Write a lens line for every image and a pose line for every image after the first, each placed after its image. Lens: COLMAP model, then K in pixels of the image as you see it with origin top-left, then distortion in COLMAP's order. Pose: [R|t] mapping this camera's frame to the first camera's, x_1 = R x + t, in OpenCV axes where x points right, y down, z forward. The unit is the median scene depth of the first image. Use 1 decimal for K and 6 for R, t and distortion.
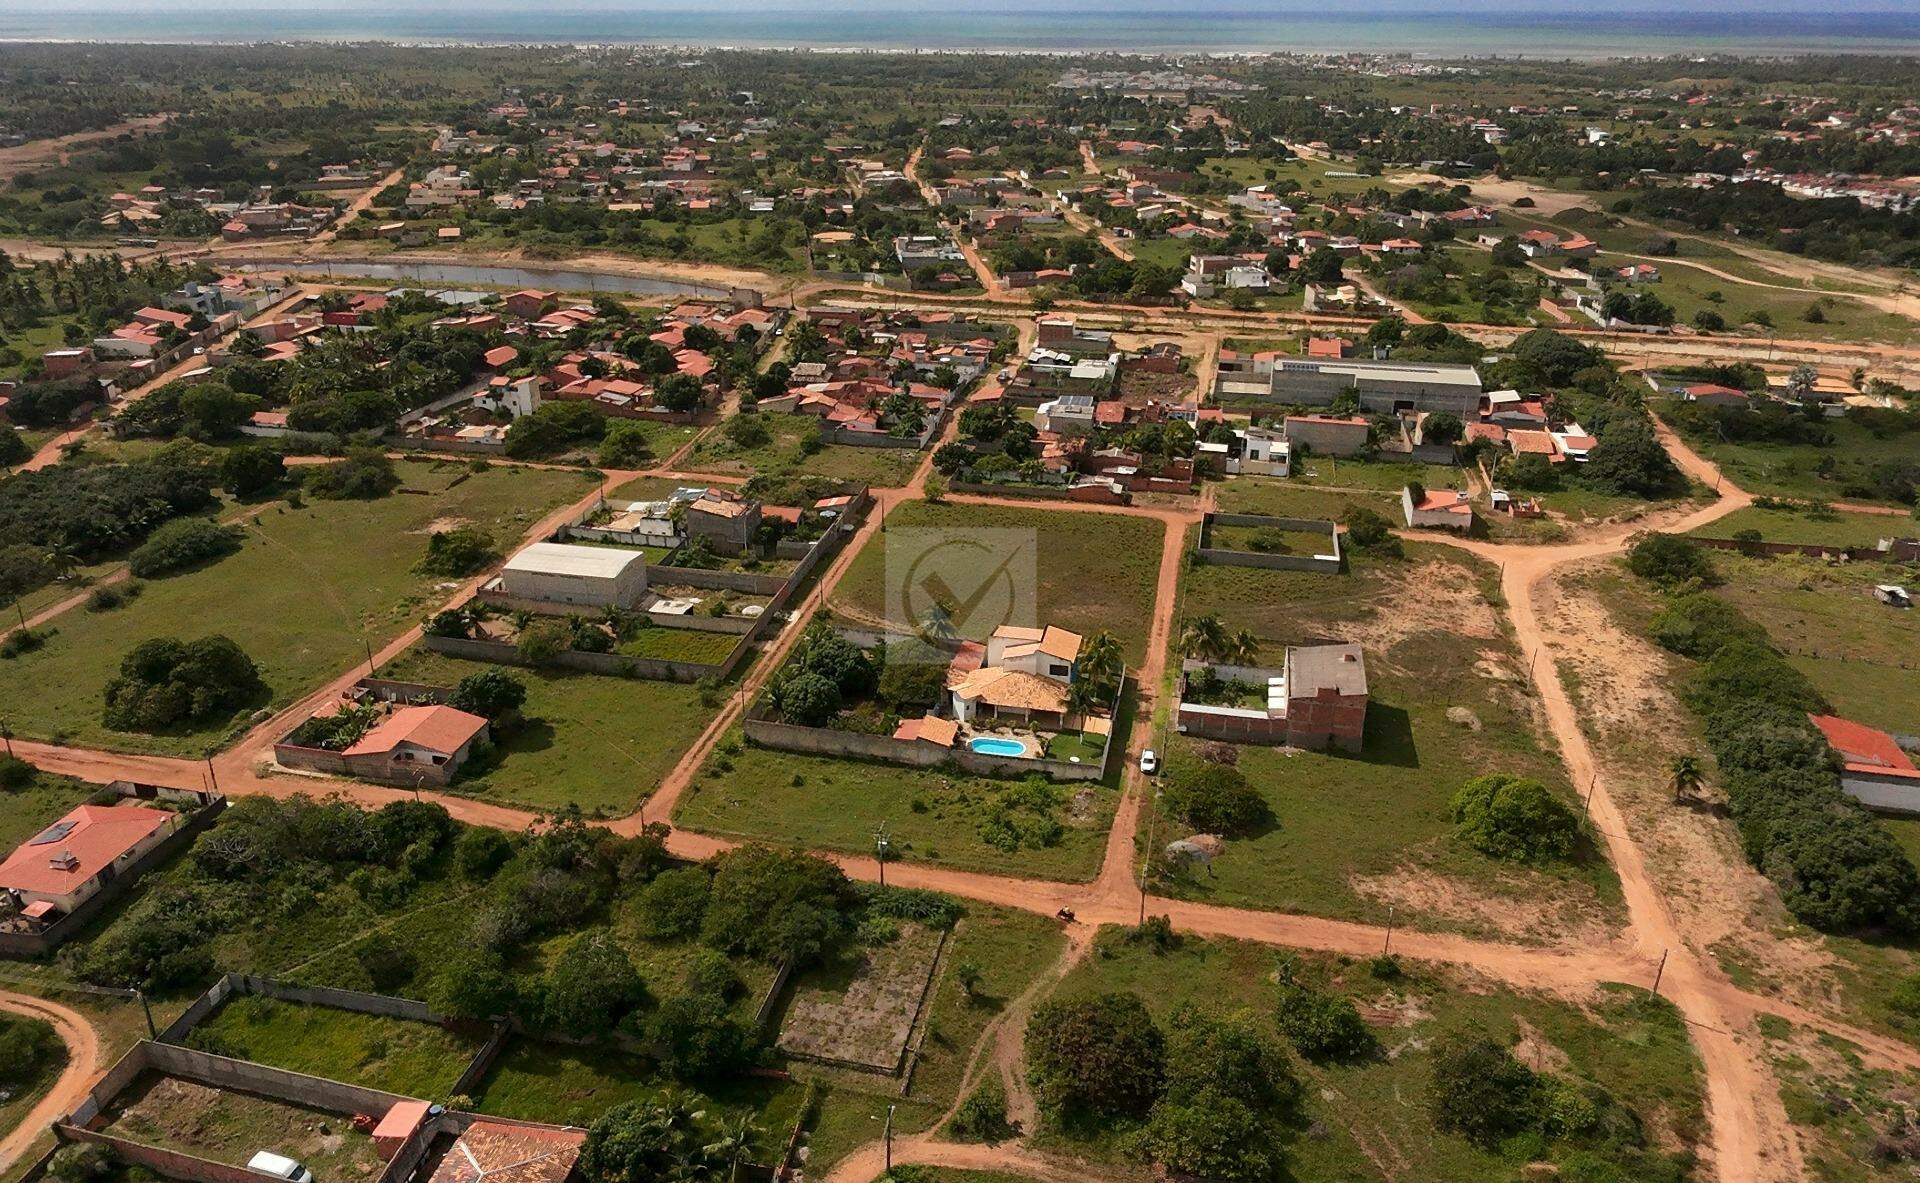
lens RADIAL K [[1350.6, 0, 936.2], [0, 1350.6, 590.7], [0, 0, 1]] dist [0.006630, -0.000180]
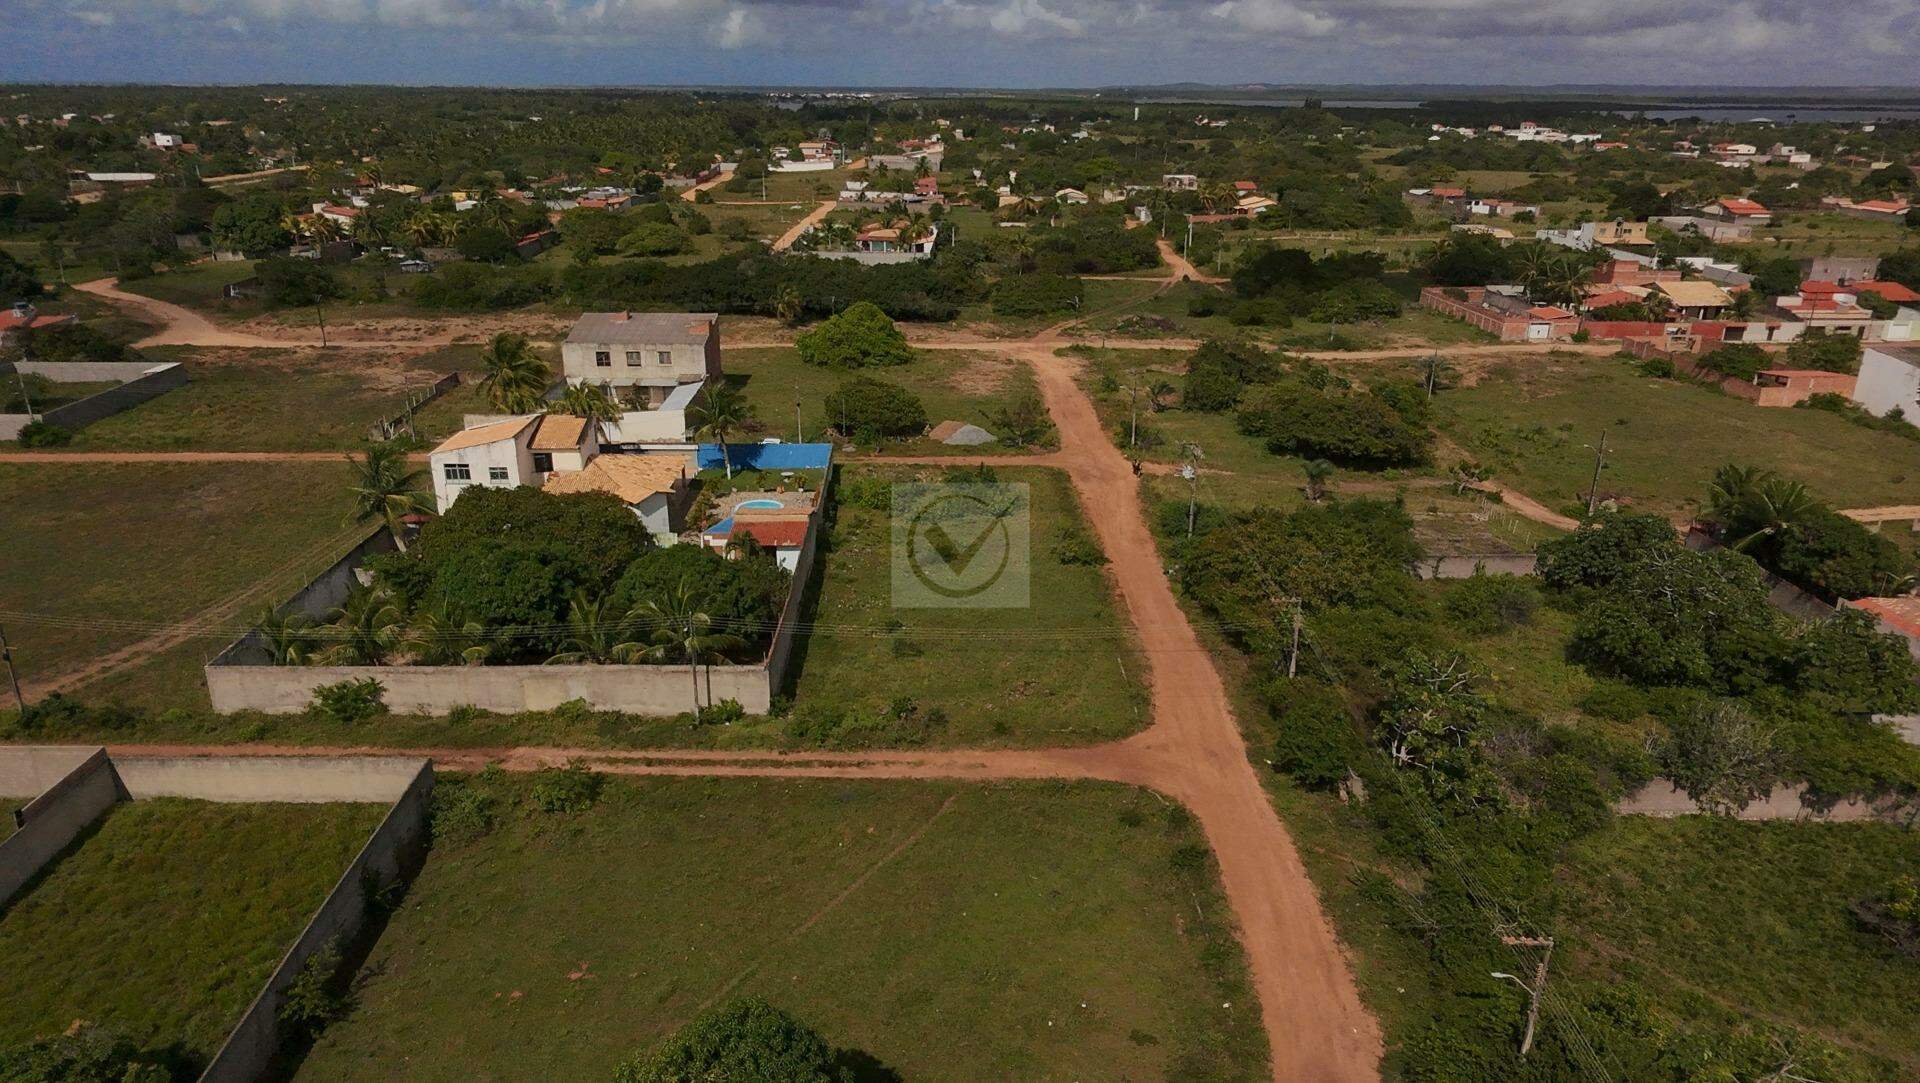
lens RADIAL K [[1234.2, 0, 967.2], [0, 1234.2, 540.5], [0, 0, 1]] dist [0.006474, -0.001639]
pose [[-0.246560, -0.339682, 0.907648, -0.411366], [0.379297, 0.828028, 0.412920, -0.059343], [-0.891819, 0.446078, -0.075318, 0.801616]]
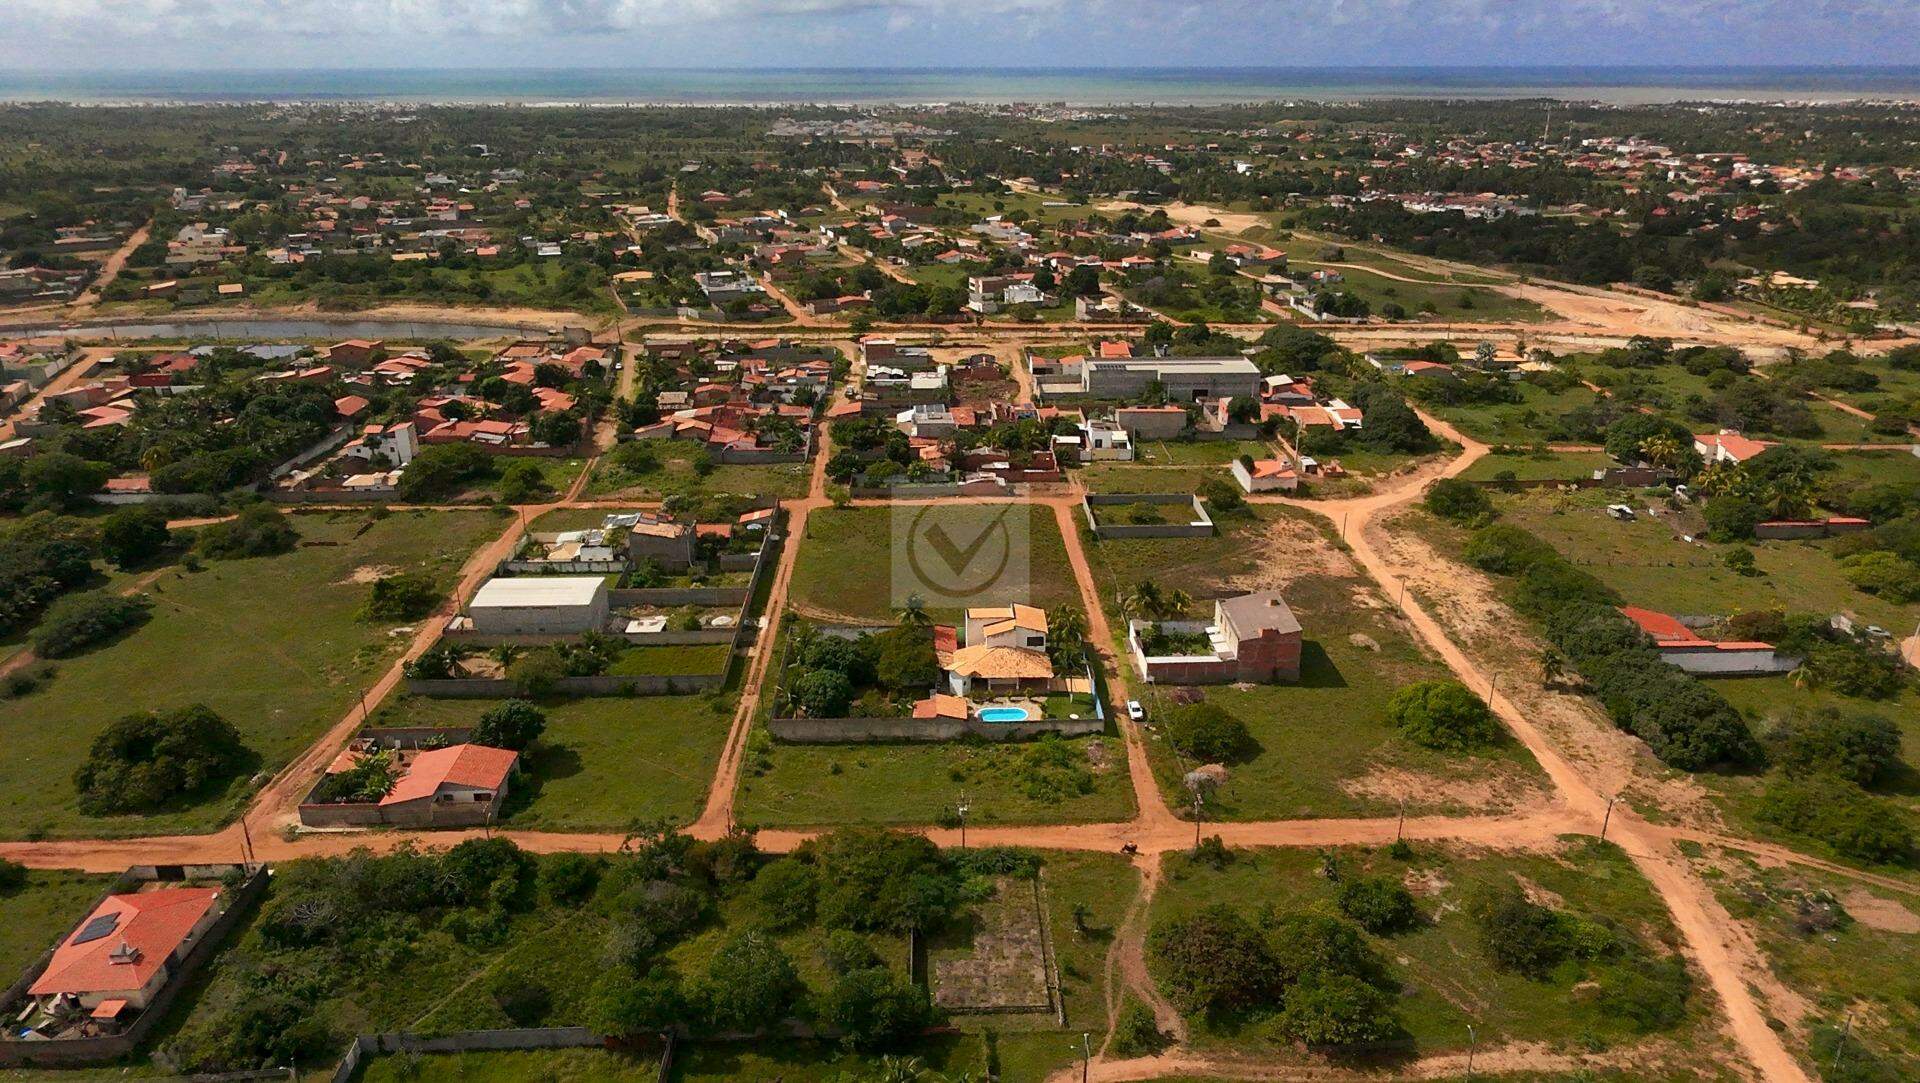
lens RADIAL K [[1234.2, 0, 967.2], [0, 1234.2, 540.5], [0, 0, 1]] dist [0.006474, -0.001639]
pose [[0.967898, -0.094314, 0.232977, -0.171851], [0.103402, 0.994271, -0.027083, -0.002251], [-0.229088, 0.050304, 0.972105, 0.008357]]
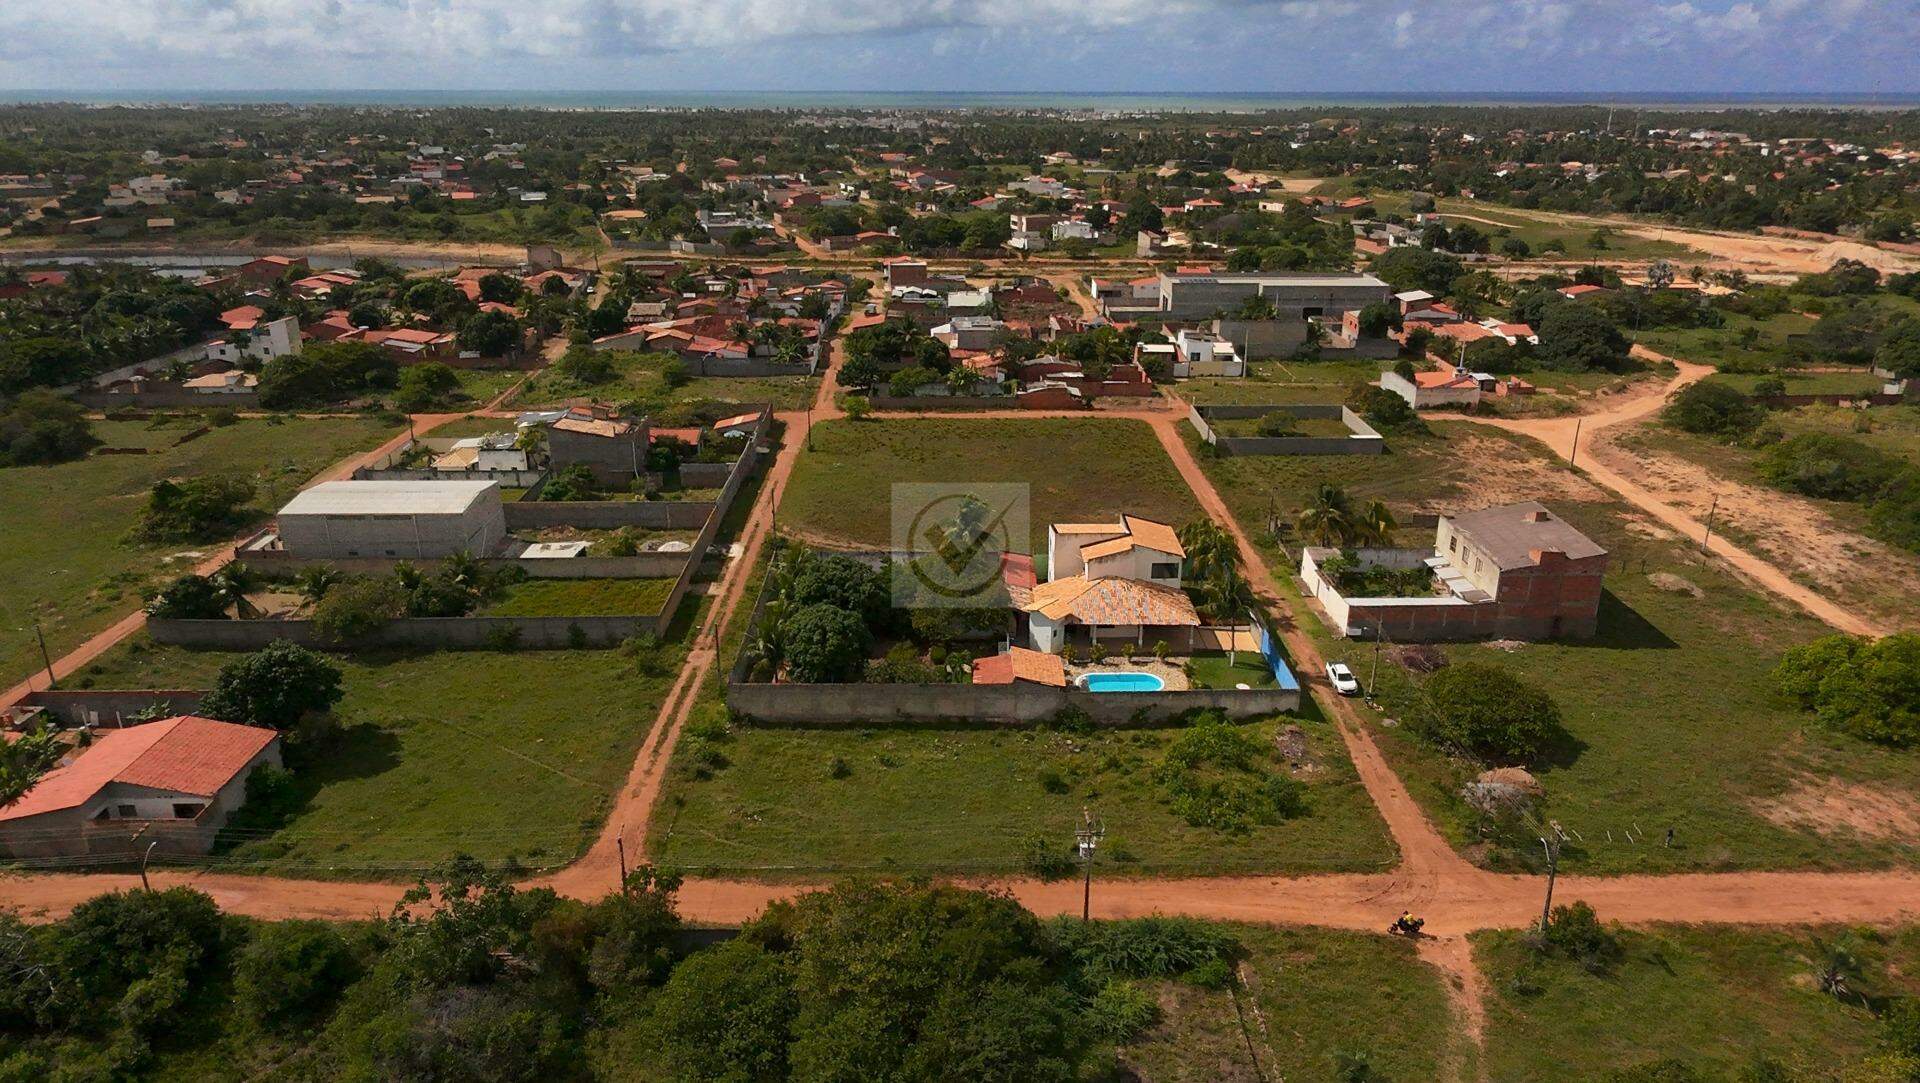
lens RADIAL K [[1234.2, 0, 967.2], [0, 1234.2, 540.5], [0, 0, 1]] dist [0.006474, -0.001639]
pose [[0.972168, -0.081430, 0.219680, -0.129847], [0.093897, 0.994476, -0.046904, 0.055898], [-0.214647, 0.066226, 0.974444, 0.349679]]
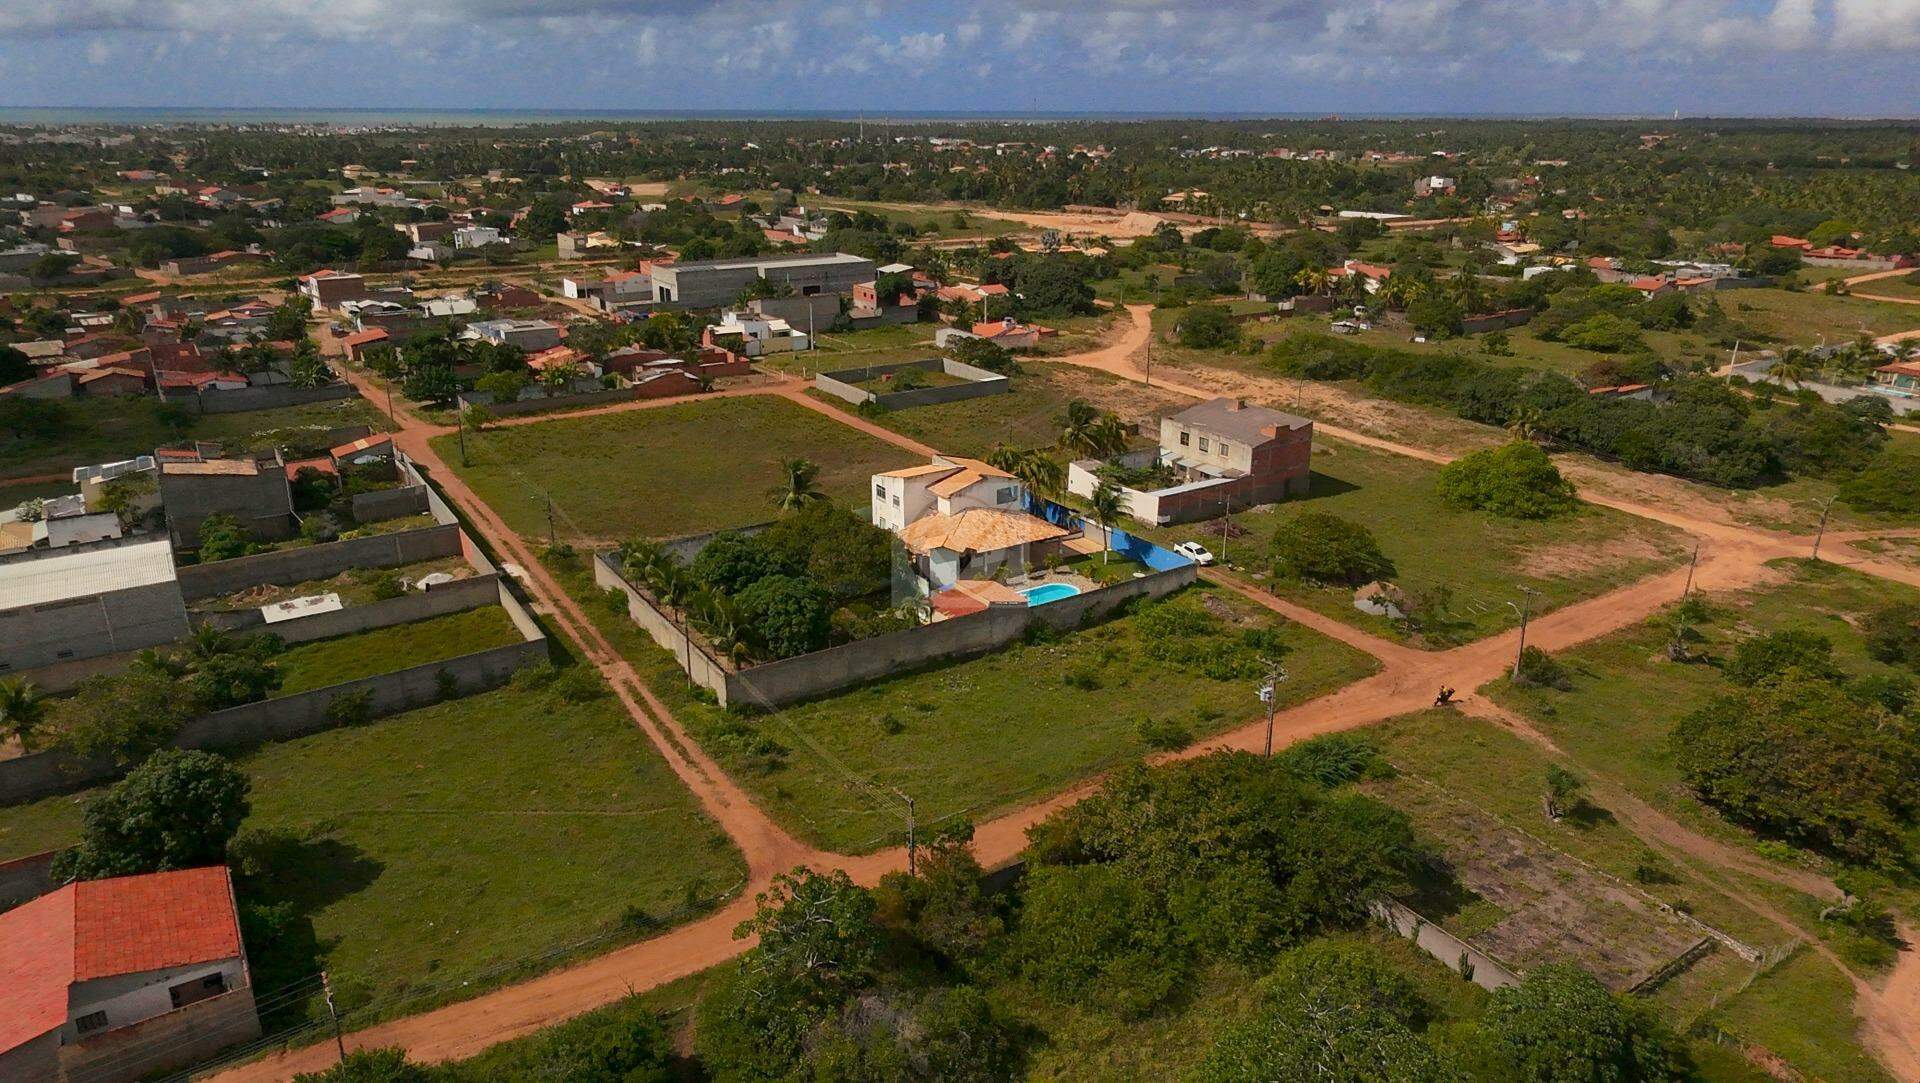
lens RADIAL K [[1234.2, 0, 967.2], [0, 1234.2, 540.5], [0, 0, 1]] dist [0.006474, -0.001639]
pose [[0.691527, -0.239385, 0.681532, -0.341893], [0.286386, 0.957030, 0.045566, 0.039995], [-0.663154, 0.163671, 0.730369, 0.461971]]
